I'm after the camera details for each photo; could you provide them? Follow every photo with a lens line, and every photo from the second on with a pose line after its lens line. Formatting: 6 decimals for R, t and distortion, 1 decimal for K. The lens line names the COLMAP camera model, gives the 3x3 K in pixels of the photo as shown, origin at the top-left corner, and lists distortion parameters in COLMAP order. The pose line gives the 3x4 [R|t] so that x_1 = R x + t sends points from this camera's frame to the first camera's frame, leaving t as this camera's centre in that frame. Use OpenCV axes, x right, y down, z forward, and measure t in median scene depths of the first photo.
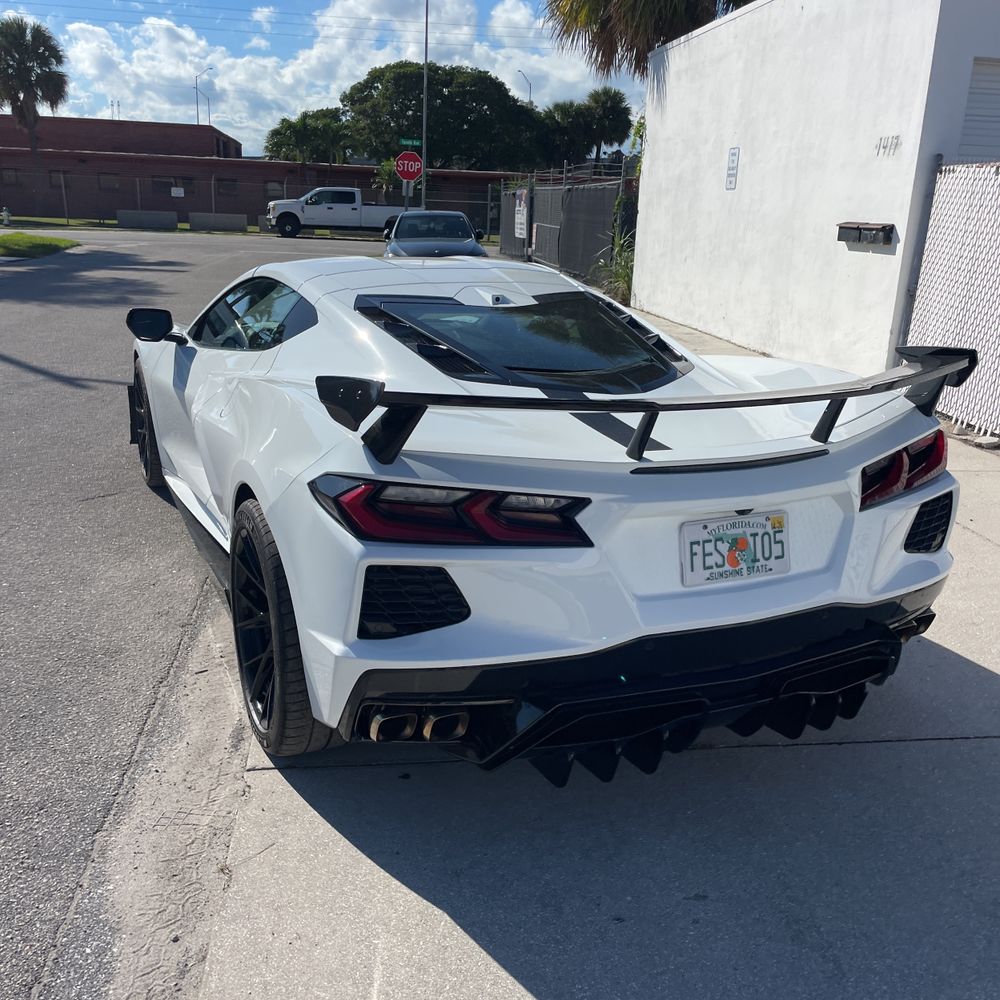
lens RADIAL K [[1011.7, 0, 504.3], [0, 1011.7, 495.8], [0, 0, 1]] dist [0.088642, -0.132851]
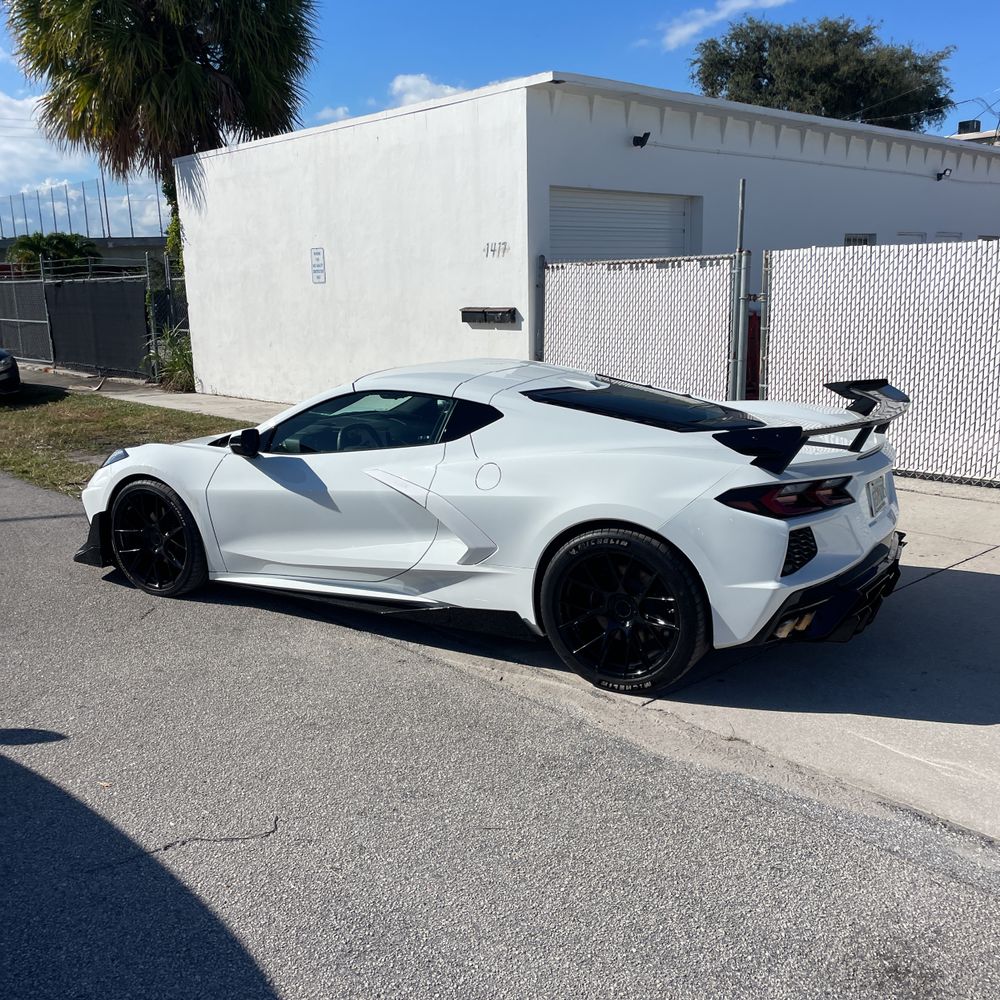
lens RADIAL K [[989.5, 0, 499.4], [0, 989.5, 504.1], [0, 0, 1]] dist [0.101935, -0.143868]
pose [[0.823266, -0.171509, 0.541126, -0.308310], [0.202620, 0.979255, 0.002109, -0.017469], [-0.530262, 0.107907, 0.840939, -0.038921]]
